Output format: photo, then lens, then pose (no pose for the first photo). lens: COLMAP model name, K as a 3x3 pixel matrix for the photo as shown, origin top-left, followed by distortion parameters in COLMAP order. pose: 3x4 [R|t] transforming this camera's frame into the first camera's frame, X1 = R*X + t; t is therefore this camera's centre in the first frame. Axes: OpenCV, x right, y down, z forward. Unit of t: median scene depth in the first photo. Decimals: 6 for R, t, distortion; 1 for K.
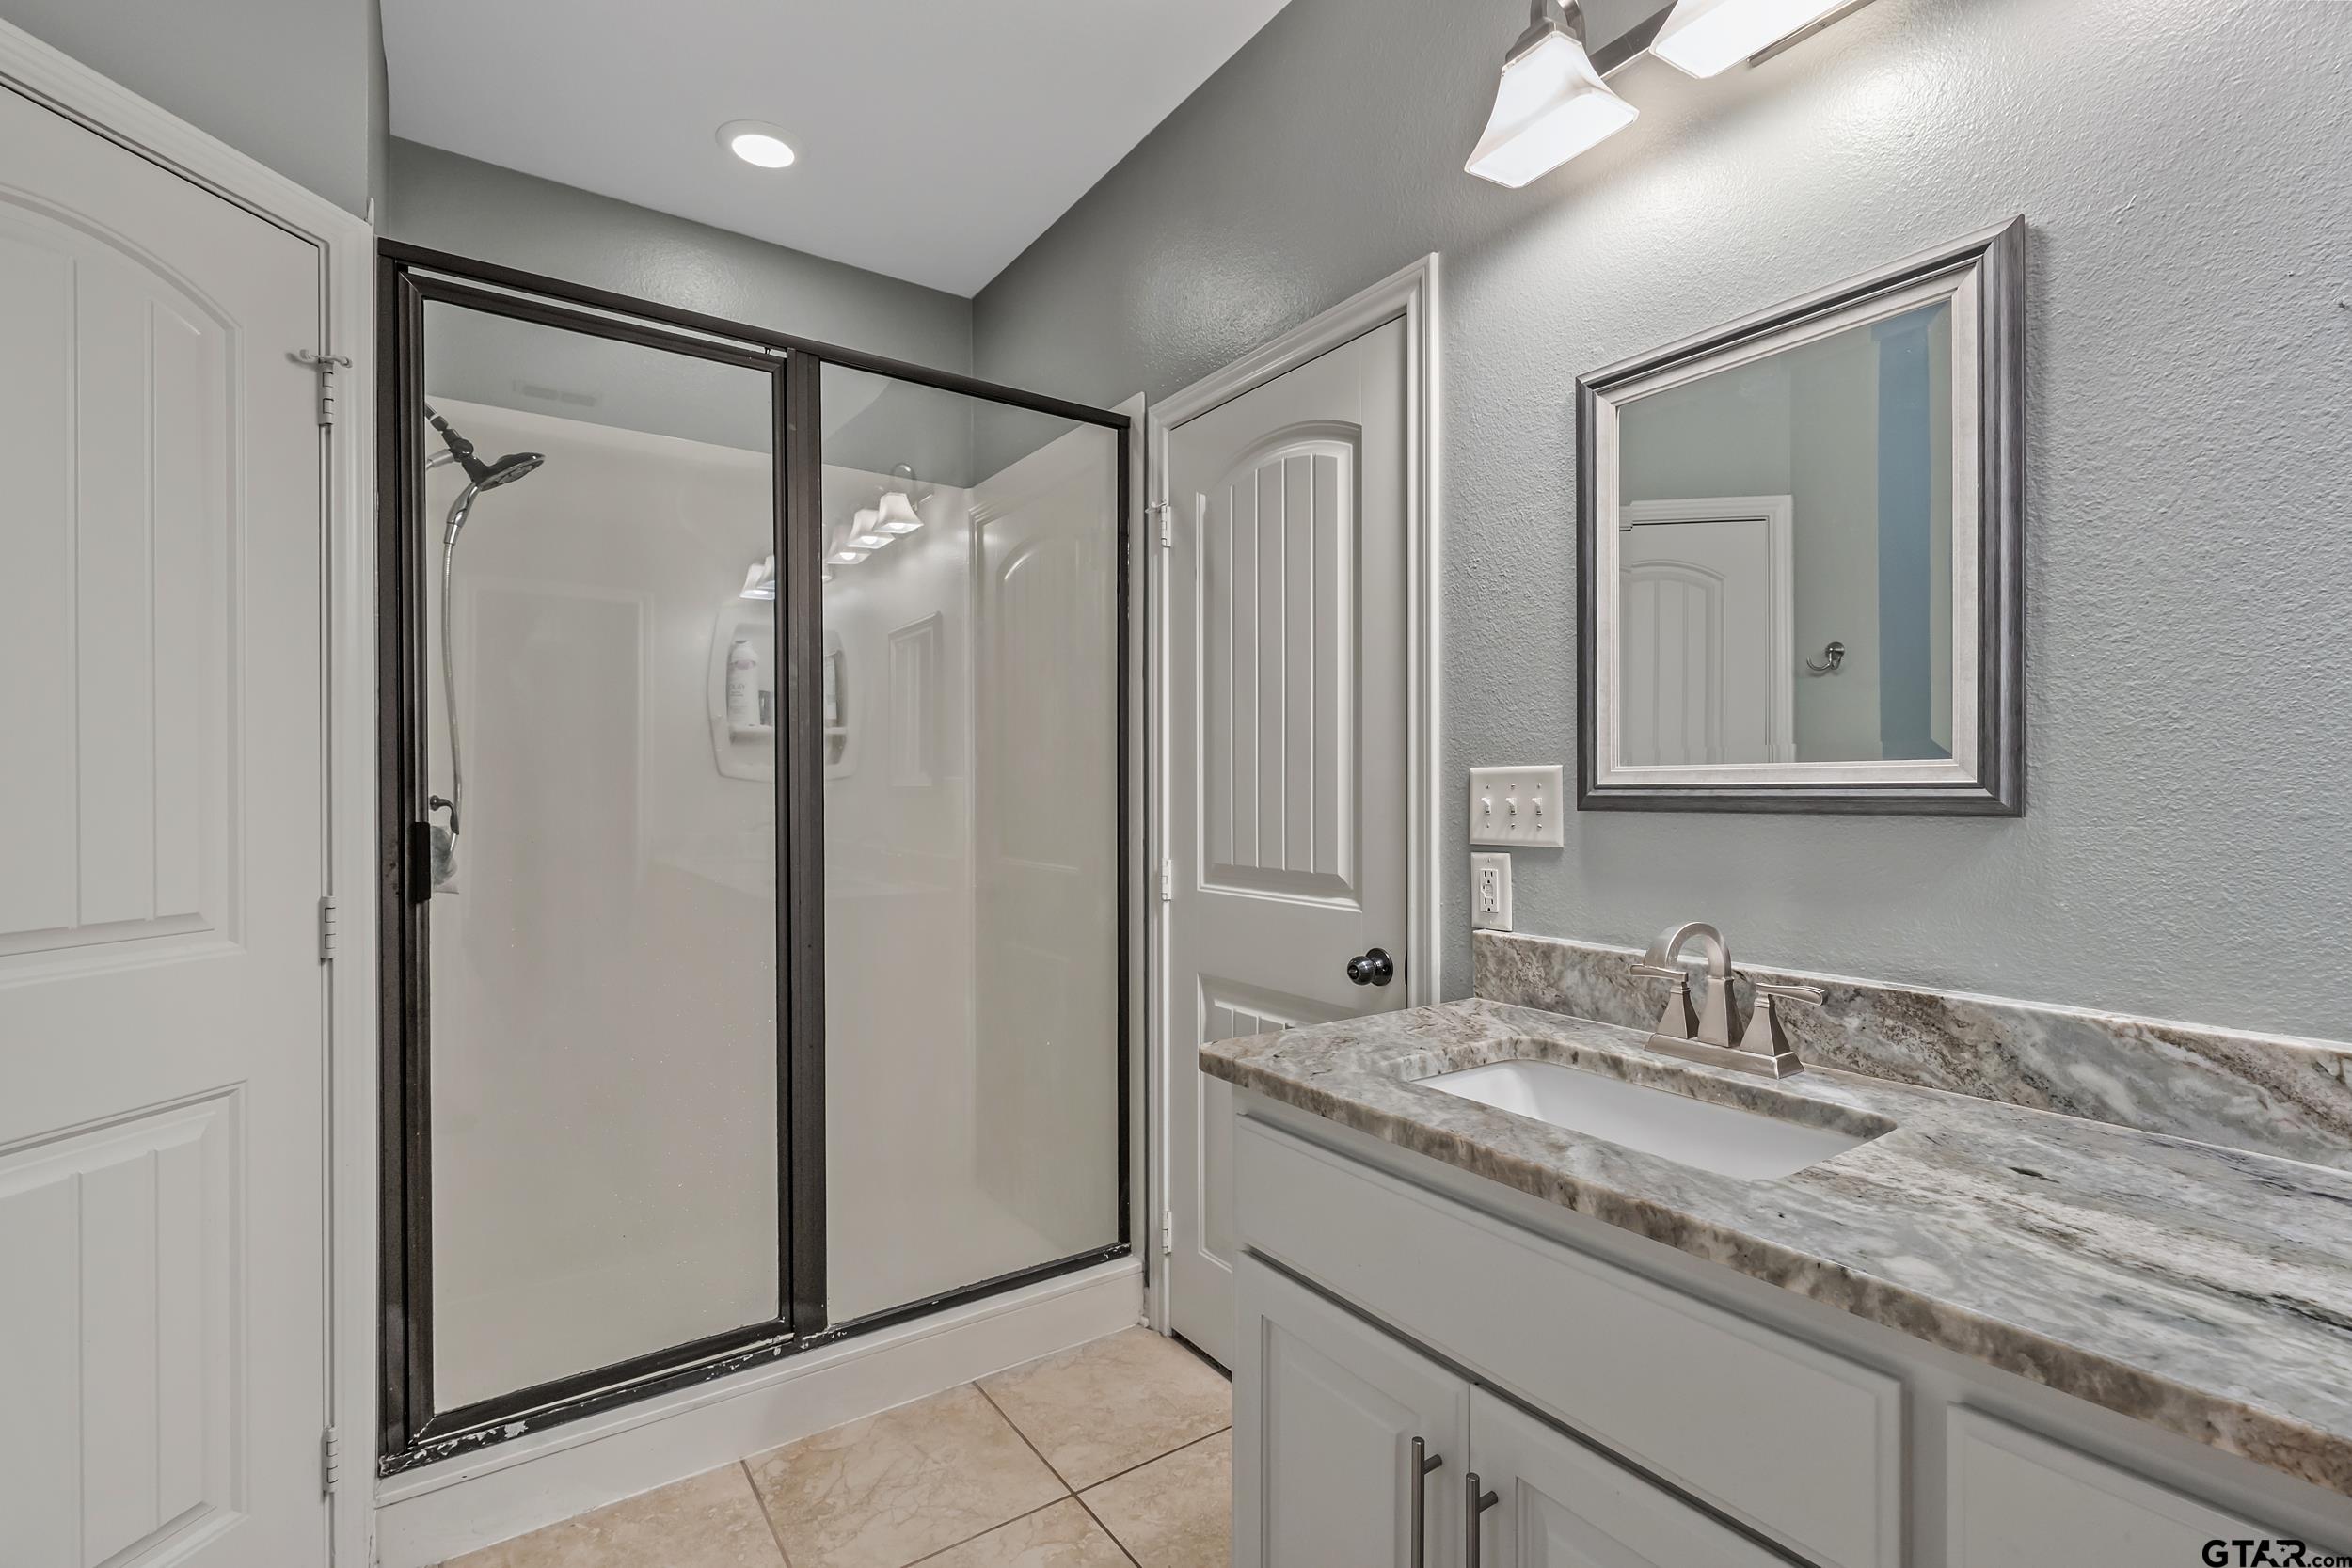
lens RADIAL K [[1051.1, 0, 1183.9], [0, 1051.1, 764.9], [0, 0, 1]] dist [0.000381, -0.000040]
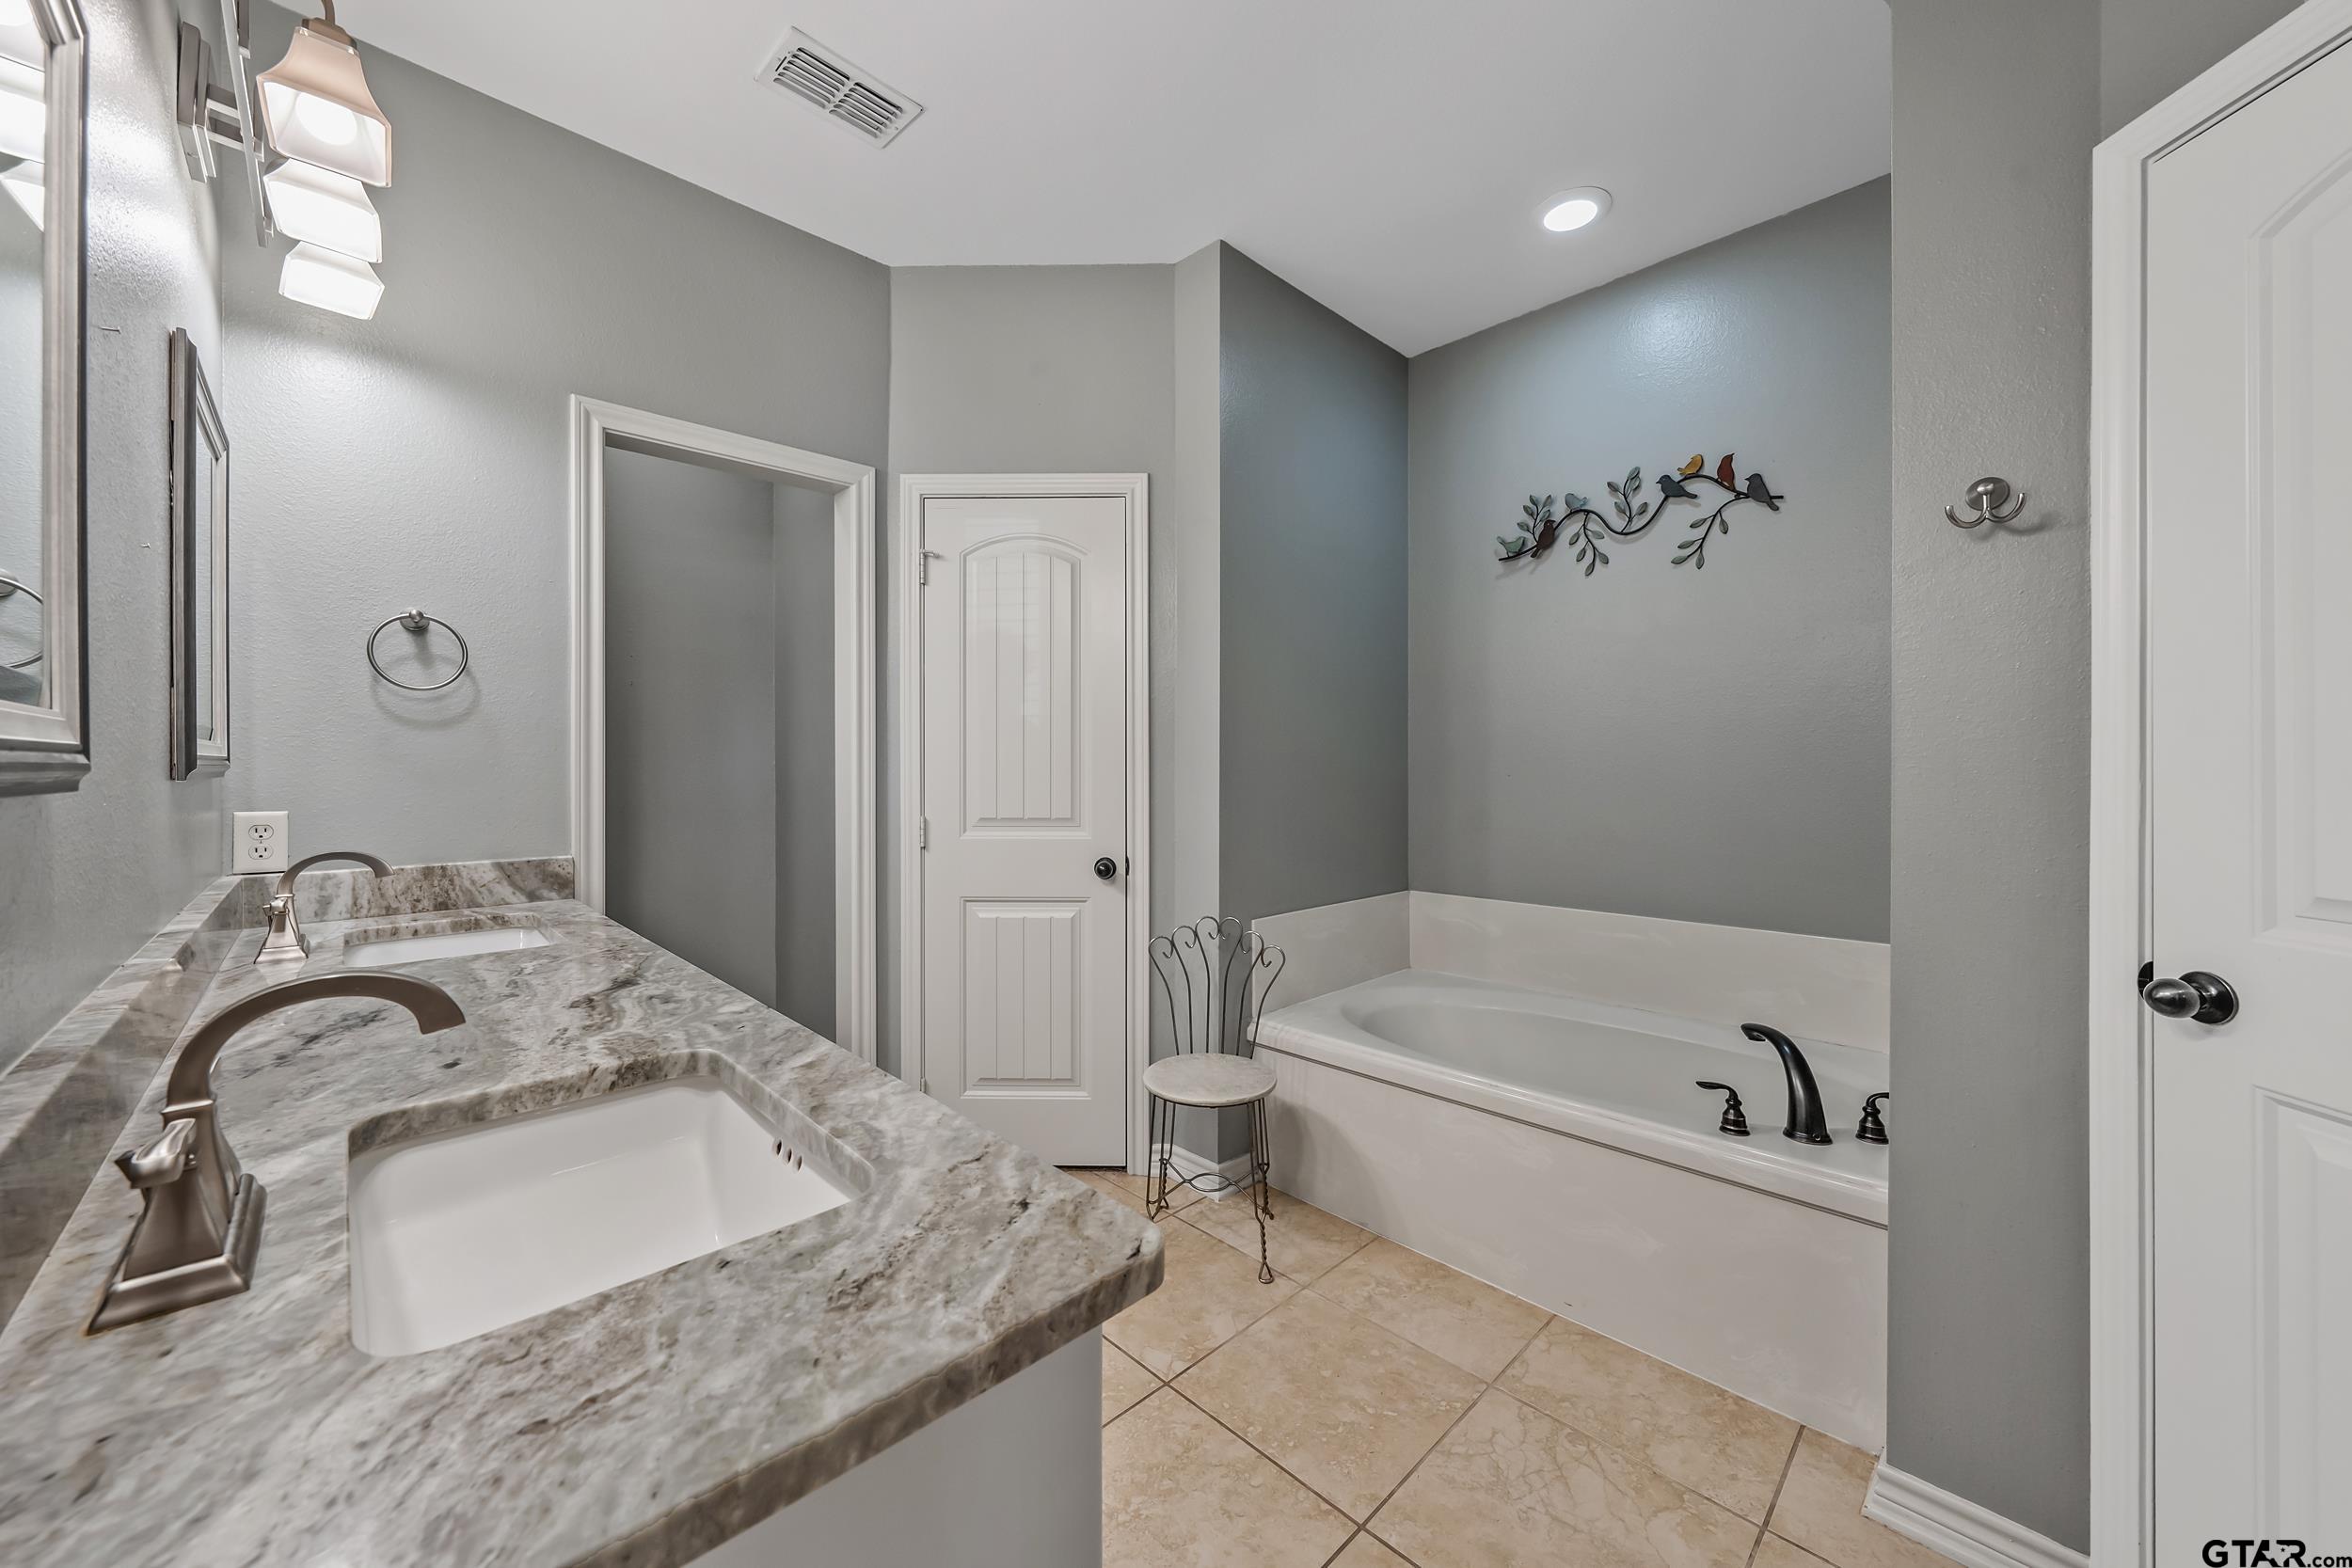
lens RADIAL K [[857.7, 0, 1176.0], [0, 857.7, 784.0], [0, 0, 1]] dist [-0.000340, -0.000024]
pose [[-0.987206, 0.004405, -0.159391, 0.097395], [0.004853, 0.999985, -0.002421, 0.052491], [0.159378, -0.003164, -0.987213, 1.837678]]
